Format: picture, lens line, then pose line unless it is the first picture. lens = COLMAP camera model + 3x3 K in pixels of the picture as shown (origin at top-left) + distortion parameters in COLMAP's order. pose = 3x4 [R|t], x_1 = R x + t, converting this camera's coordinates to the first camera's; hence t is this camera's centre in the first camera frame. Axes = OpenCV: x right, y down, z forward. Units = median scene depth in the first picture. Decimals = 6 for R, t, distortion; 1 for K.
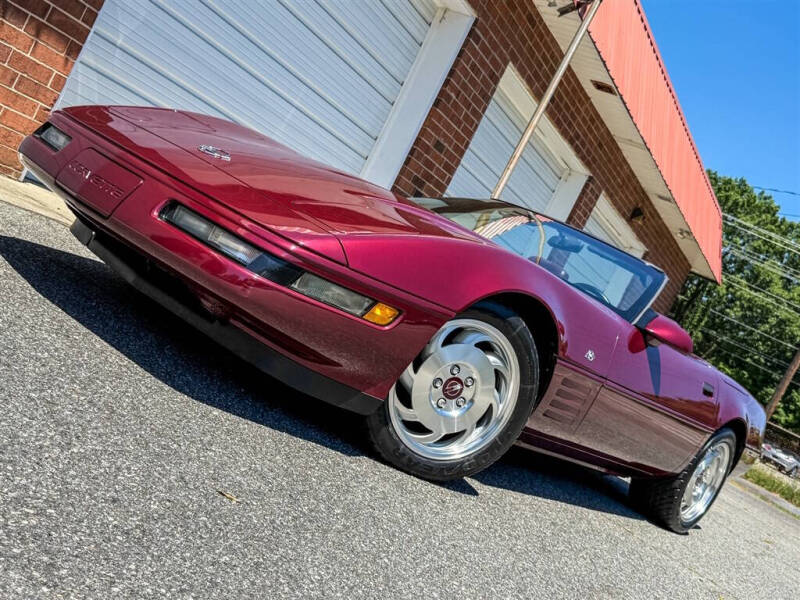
lens RADIAL K [[911.2, 0, 400.0], [0, 911.2, 300.0], [0, 0, 1]] dist [0.116879, -0.025711]
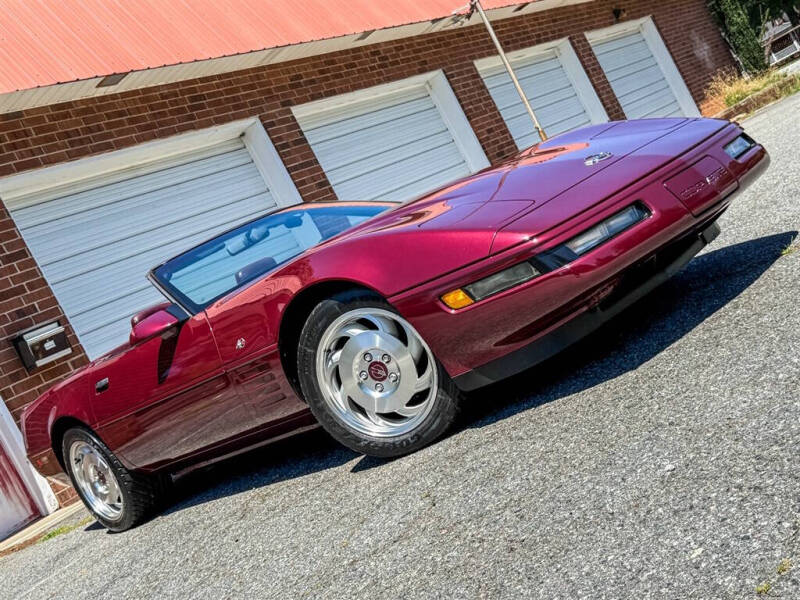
lens RADIAL K [[911.2, 0, 400.0], [0, 911.2, 300.0], [0, 0, 1]] dist [0.116879, -0.025711]
pose [[0.566391, -0.800869, -0.194449, 0.025844], [0.802440, 0.589692, -0.091392, 0.028960], [0.187858, -0.104270, 0.976646, -0.621950]]
